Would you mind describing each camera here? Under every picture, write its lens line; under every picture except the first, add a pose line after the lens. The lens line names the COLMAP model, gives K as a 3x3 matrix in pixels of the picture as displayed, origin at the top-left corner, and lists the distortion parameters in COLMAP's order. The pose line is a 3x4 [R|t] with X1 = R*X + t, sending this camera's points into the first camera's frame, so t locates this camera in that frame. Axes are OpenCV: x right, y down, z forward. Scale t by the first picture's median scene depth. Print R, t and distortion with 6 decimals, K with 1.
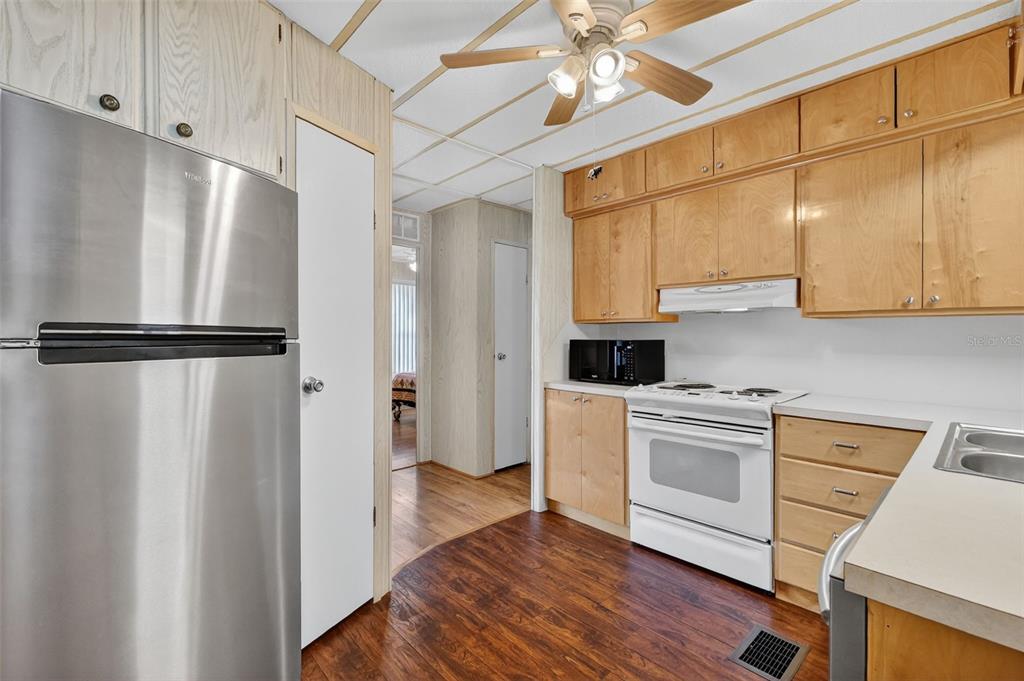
lens RADIAL K [[440.8, 0, 511.6], [0, 440.8, 336.3], [0, 0, 1]] dist [-0.000751, -0.000240]
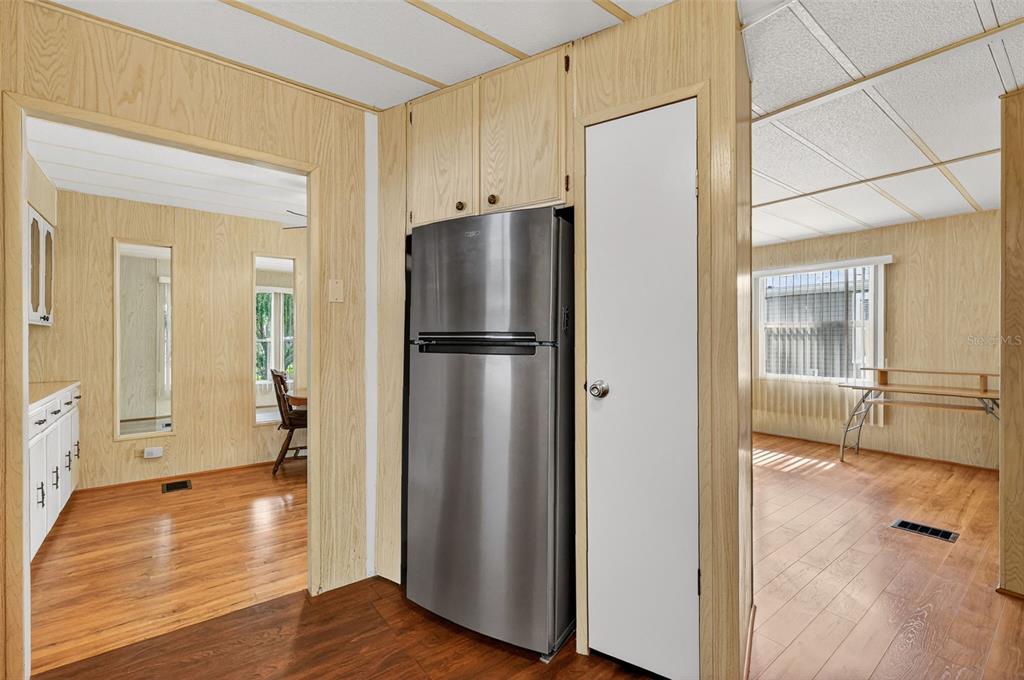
lens RADIAL K [[449.5, 0, 515.8], [0, 449.5, 336.1], [0, 0, 1]] dist [0.002277, 0.000075]
pose [[-0.088809, -0.004713, -0.996038, 0.748063], [-0.001997, 0.999988, -0.004553, -0.002801], [0.996047, 0.001585, -0.088817, 1.209452]]
